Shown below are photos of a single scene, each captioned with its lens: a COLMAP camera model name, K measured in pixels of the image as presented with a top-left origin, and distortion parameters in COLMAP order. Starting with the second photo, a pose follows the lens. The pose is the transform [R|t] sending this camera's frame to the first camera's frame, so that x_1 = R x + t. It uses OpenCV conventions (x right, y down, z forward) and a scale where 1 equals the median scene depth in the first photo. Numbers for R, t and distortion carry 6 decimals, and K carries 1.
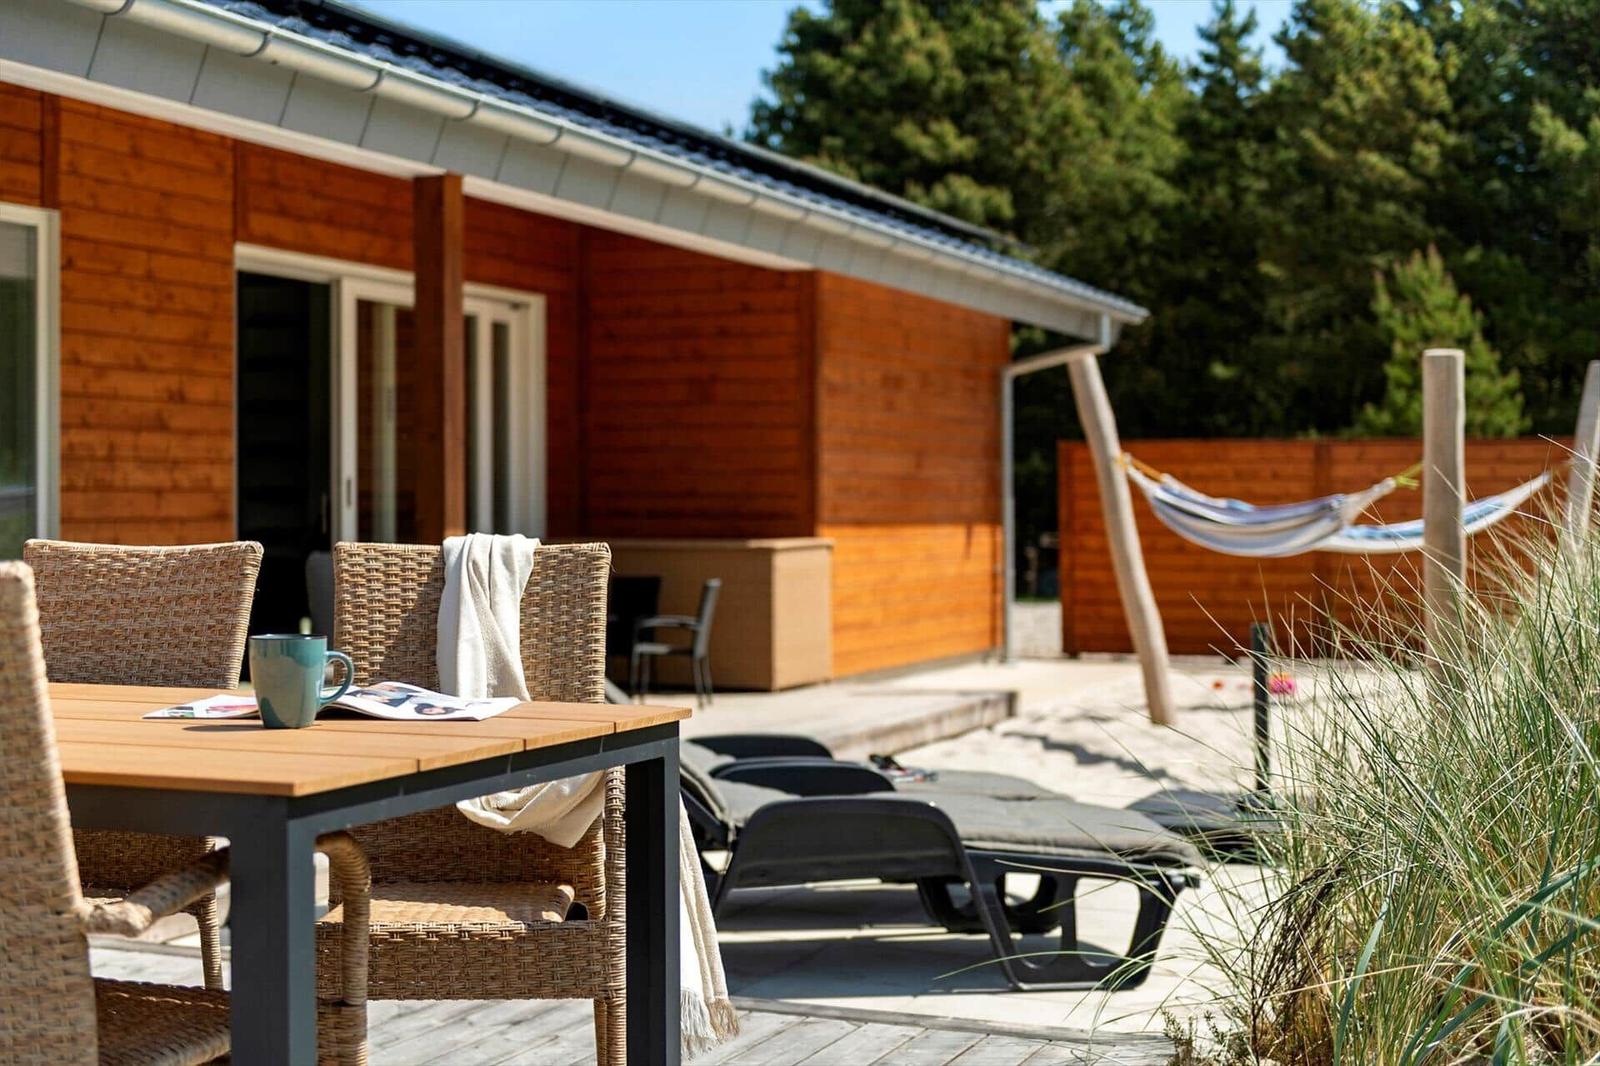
lens RADIAL K [[2775.6, 0, 831.3], [0, 2775.6, 450.3], [0, 0, 1]] dist [0.072477, 0.000000]
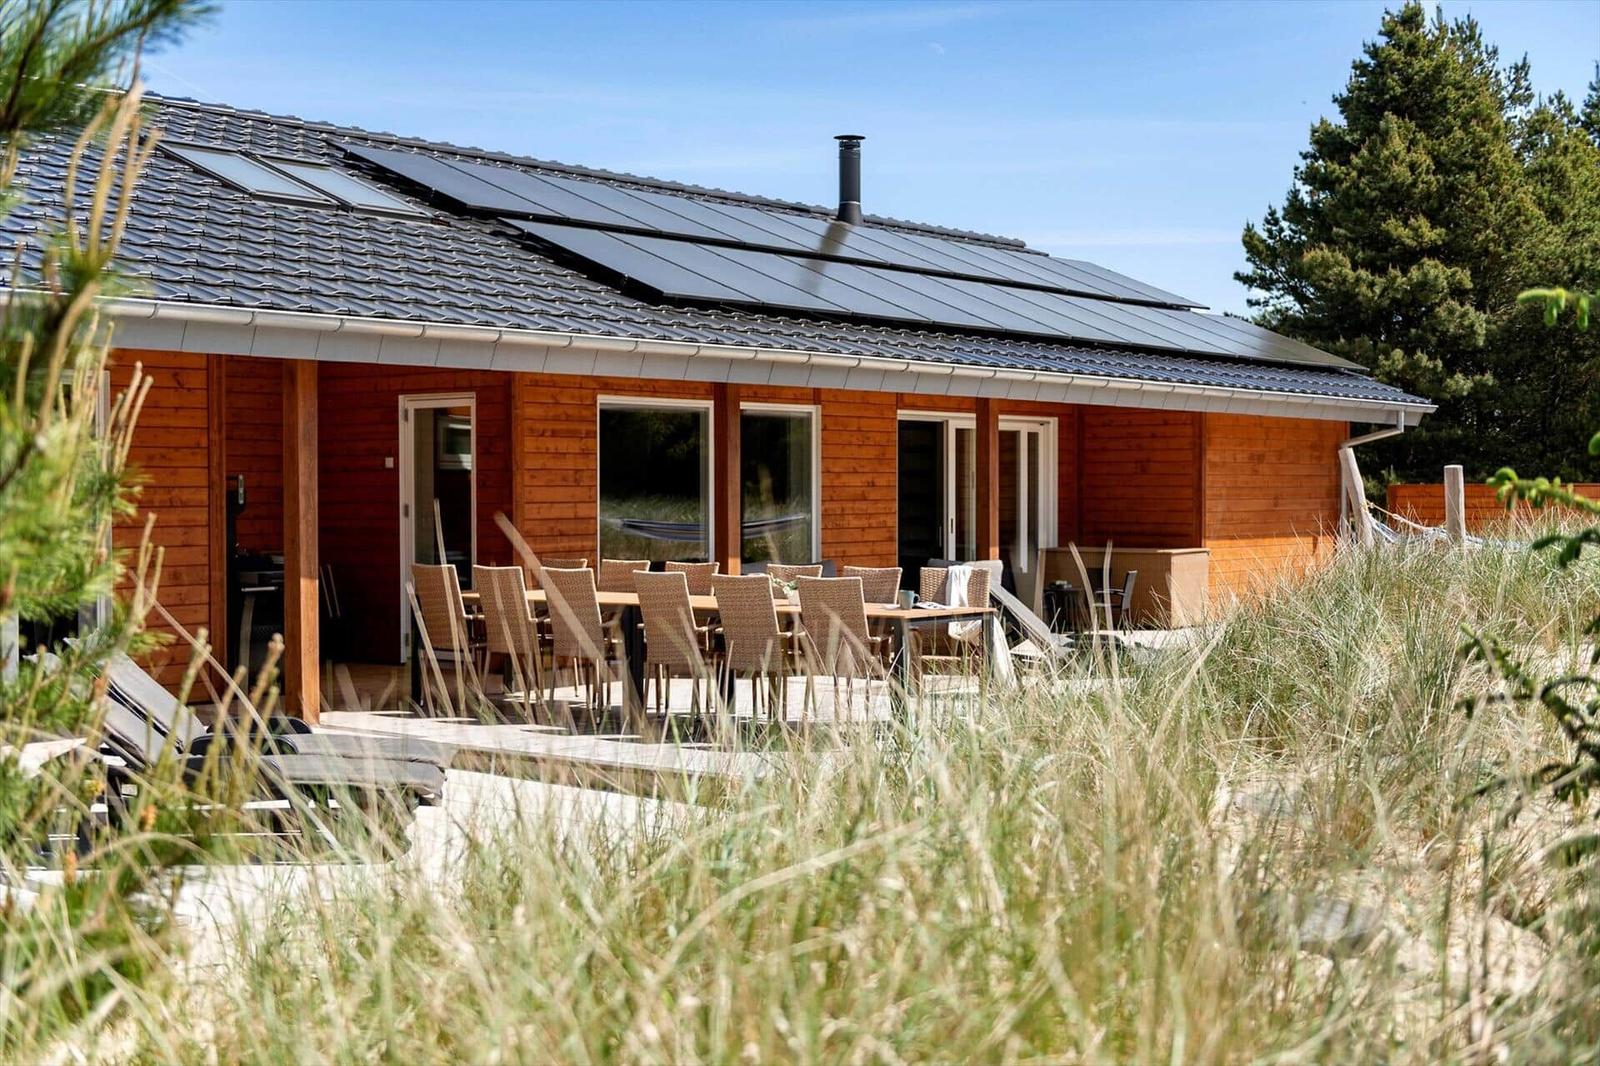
lens RADIAL K [[2489.9, 0, 745.0], [0, 2489.9, 681.3], [0, 0, 1]] dist [-0.007806, 0.000000]
pose [[0.962881, 0.015575, -0.269475, 0.120778], [0.010710, 0.995343, 0.095798, -0.033306], [0.269712, -0.095128, 0.958231, -0.555232]]
